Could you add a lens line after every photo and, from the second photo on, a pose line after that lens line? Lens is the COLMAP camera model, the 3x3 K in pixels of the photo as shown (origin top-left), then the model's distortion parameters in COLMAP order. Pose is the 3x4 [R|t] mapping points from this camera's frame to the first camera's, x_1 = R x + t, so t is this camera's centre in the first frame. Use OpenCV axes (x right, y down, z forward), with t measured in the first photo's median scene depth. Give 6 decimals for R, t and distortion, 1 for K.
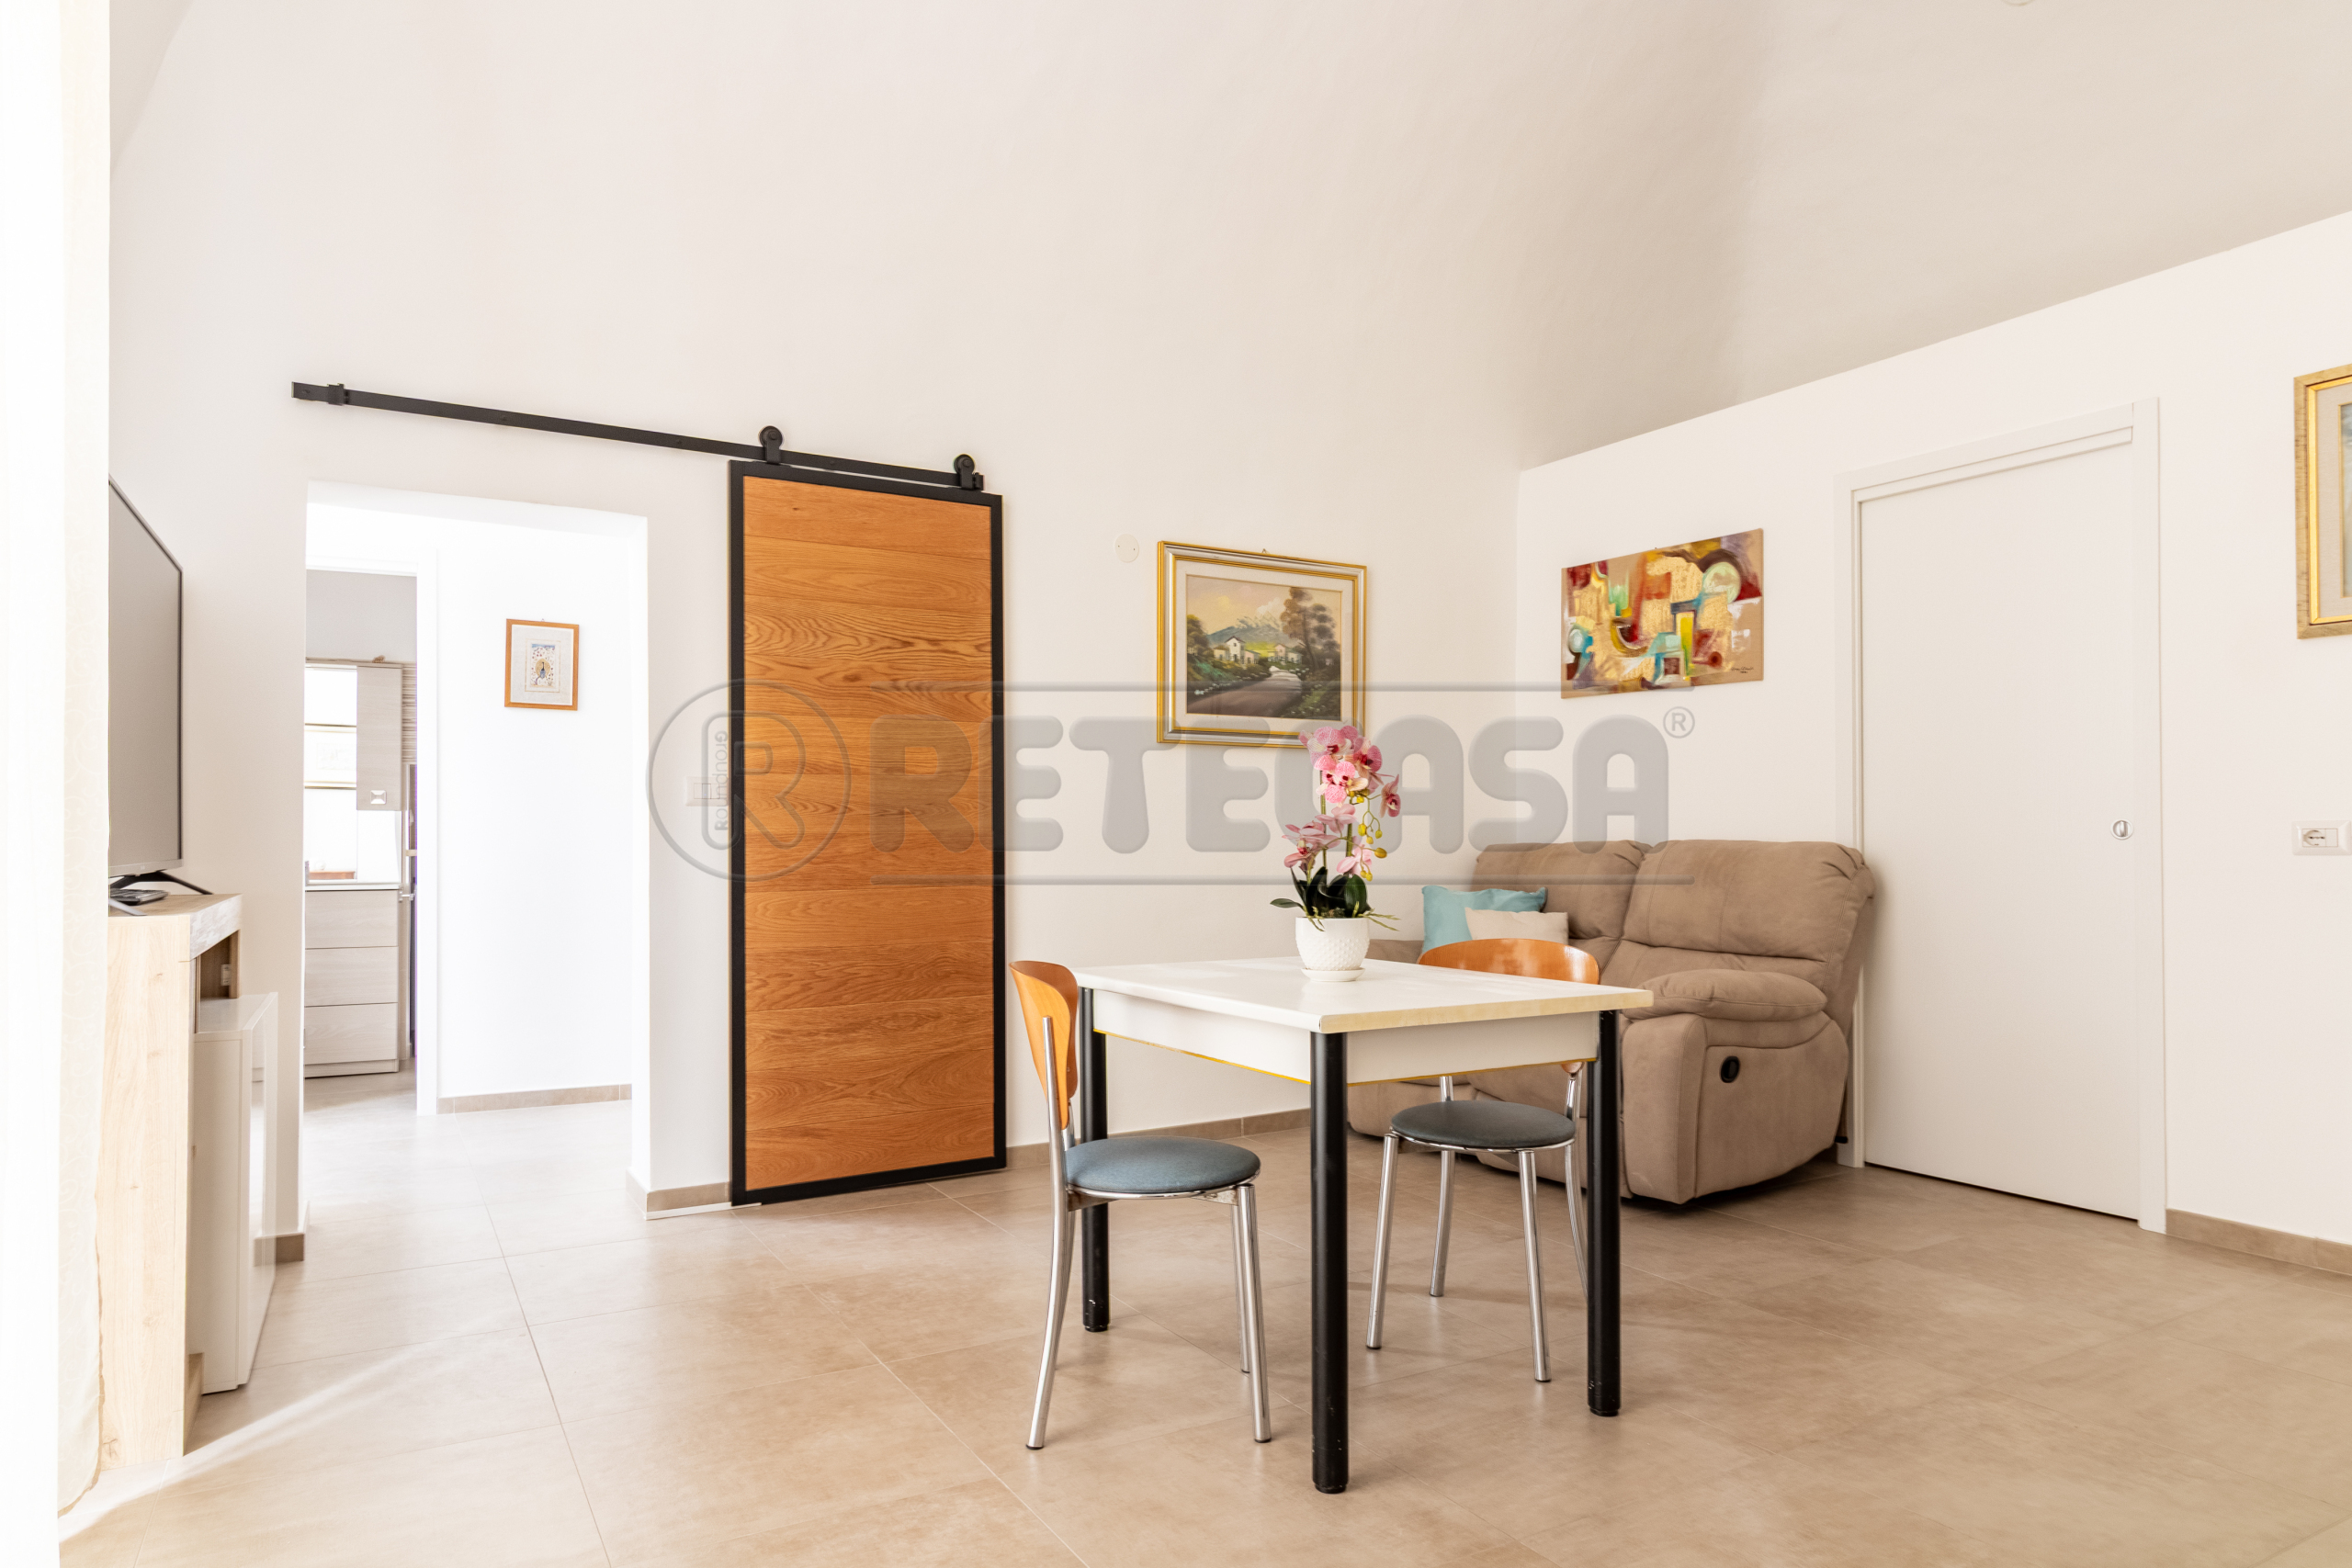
lens RADIAL K [[1416.3, 0, 1172.8], [0, 1416.3, 820.1], [0, 0, 1]] dist [-0.001837, -0.000555]
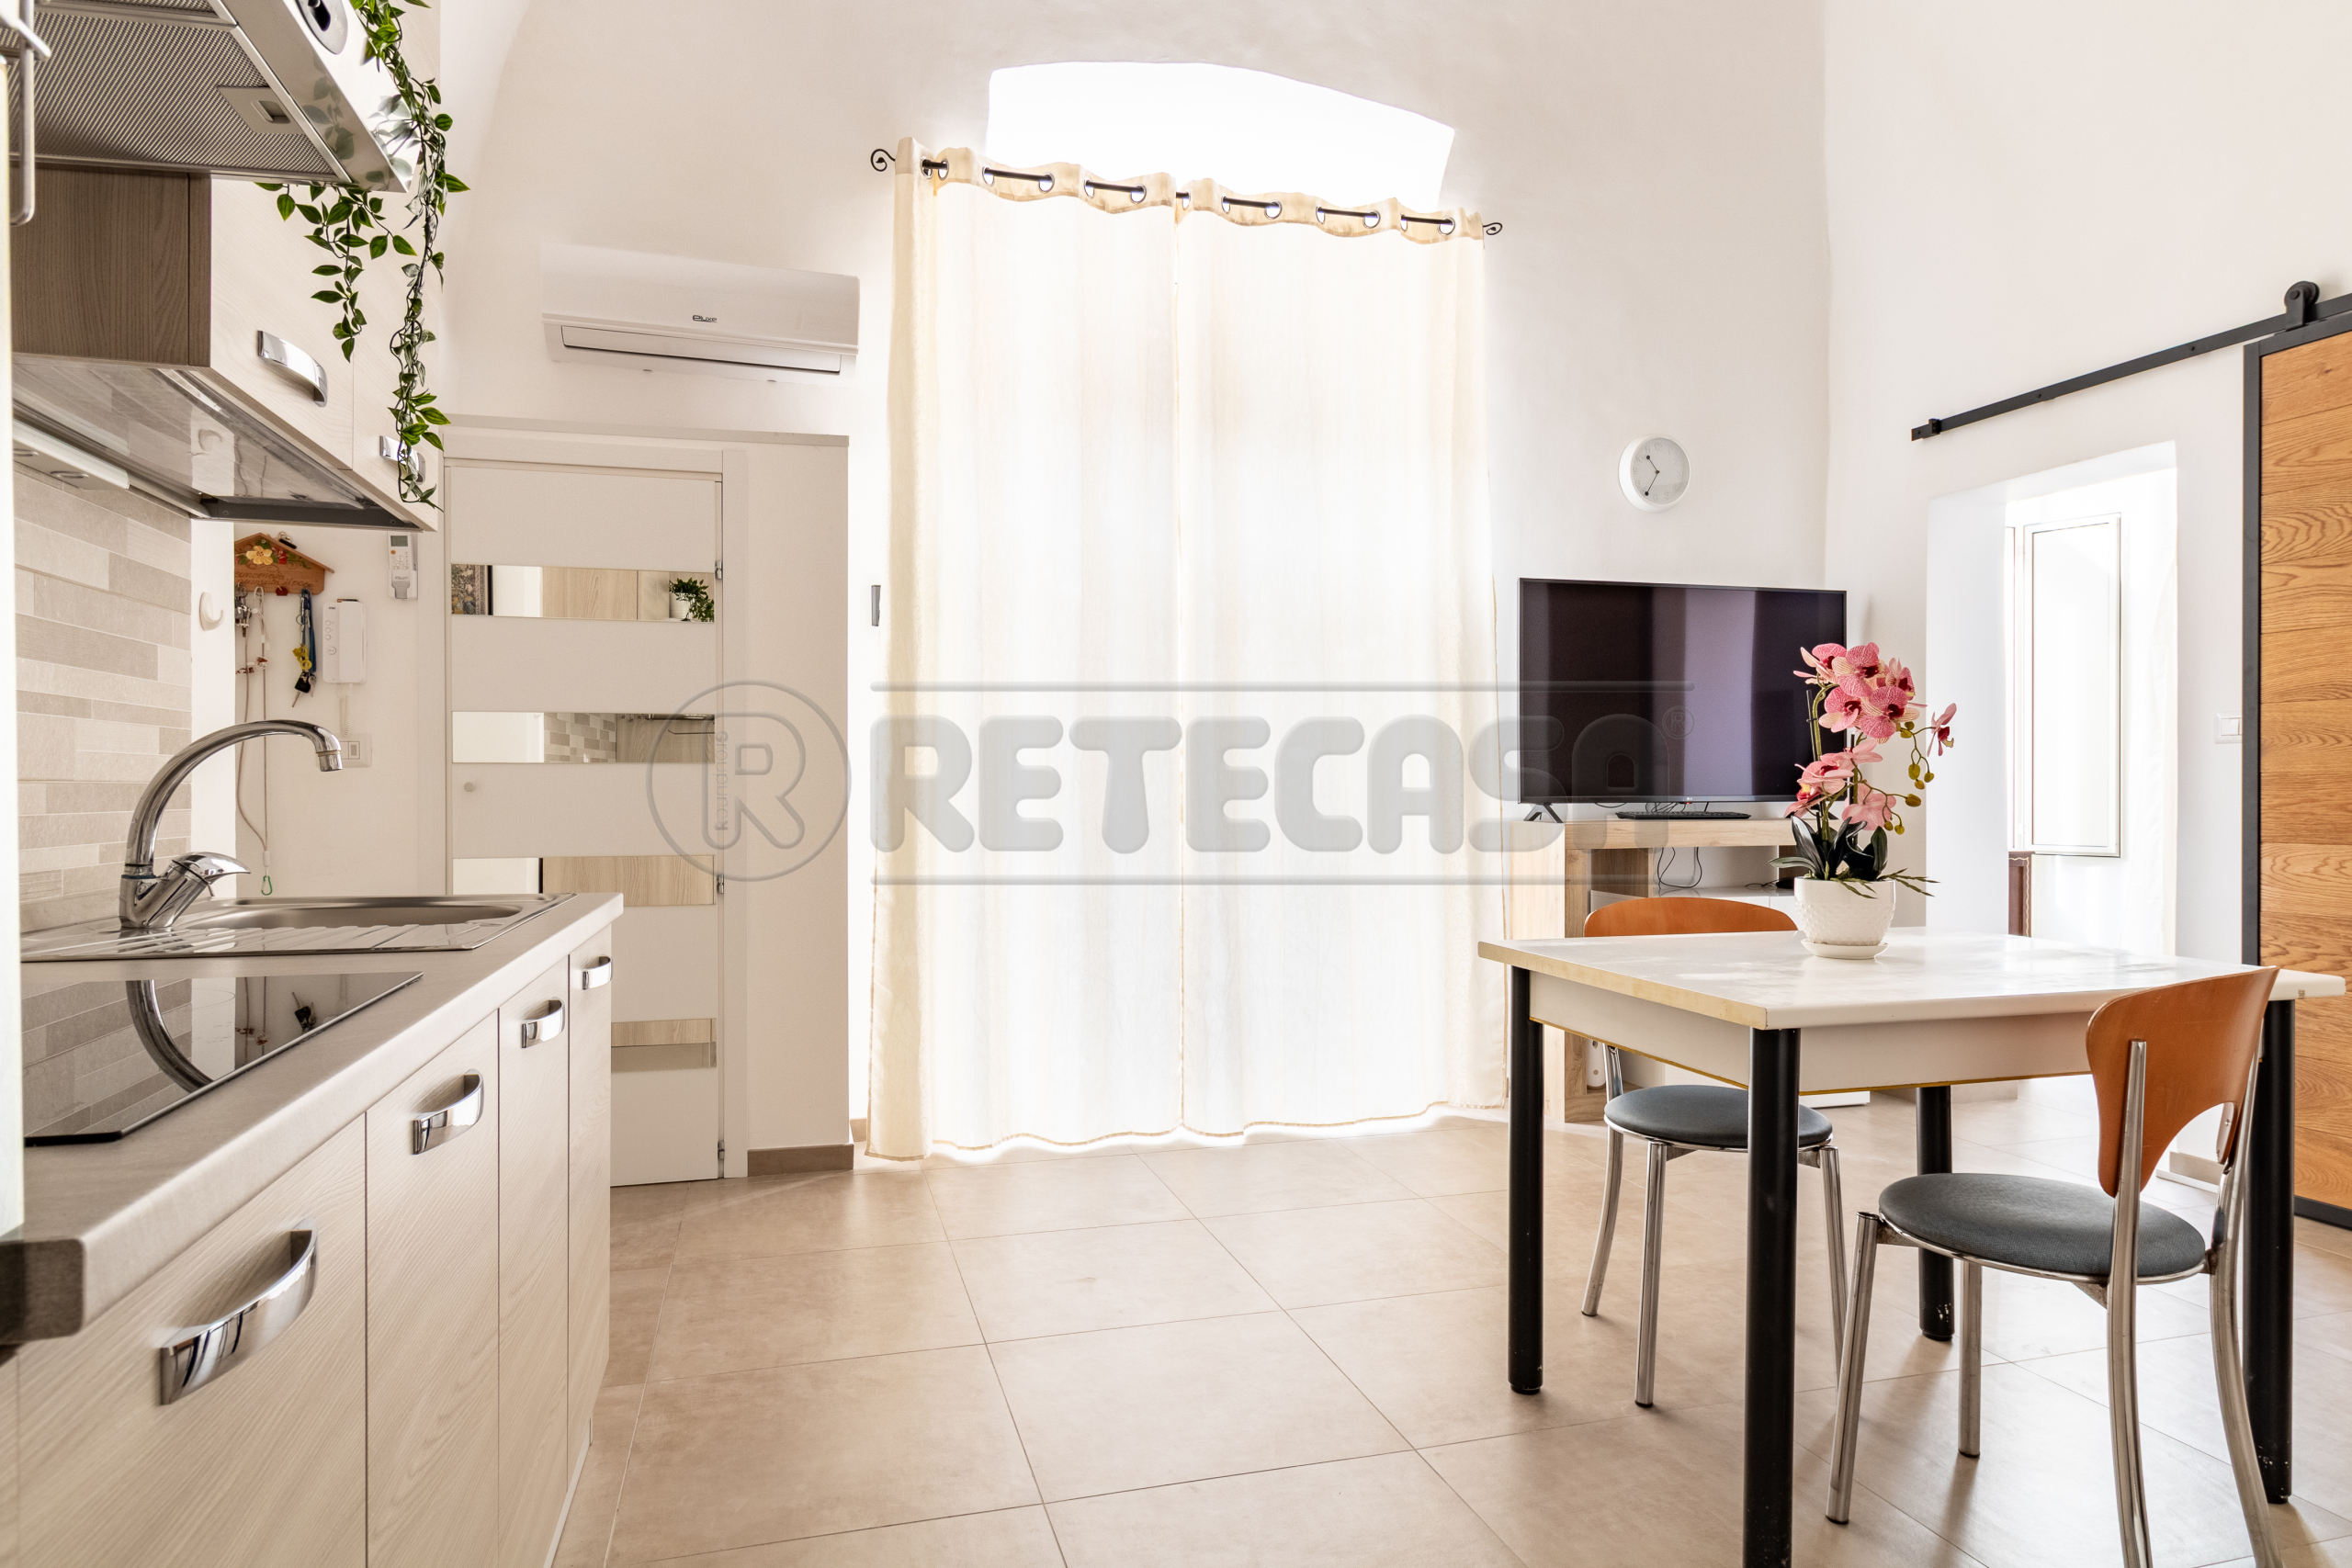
lens RADIAL K [[1376.3, 0, 1176.0], [0, 1376.3, 784.0], [0, 0, 1]] dist [0.000013, 0.000473]
pose [[-0.240380, 0.006055, -0.970660, 0.605138], [0.019759, 0.999804, 0.001343, 0.001085], [0.970478, -0.018857, -0.240452, 0.503713]]
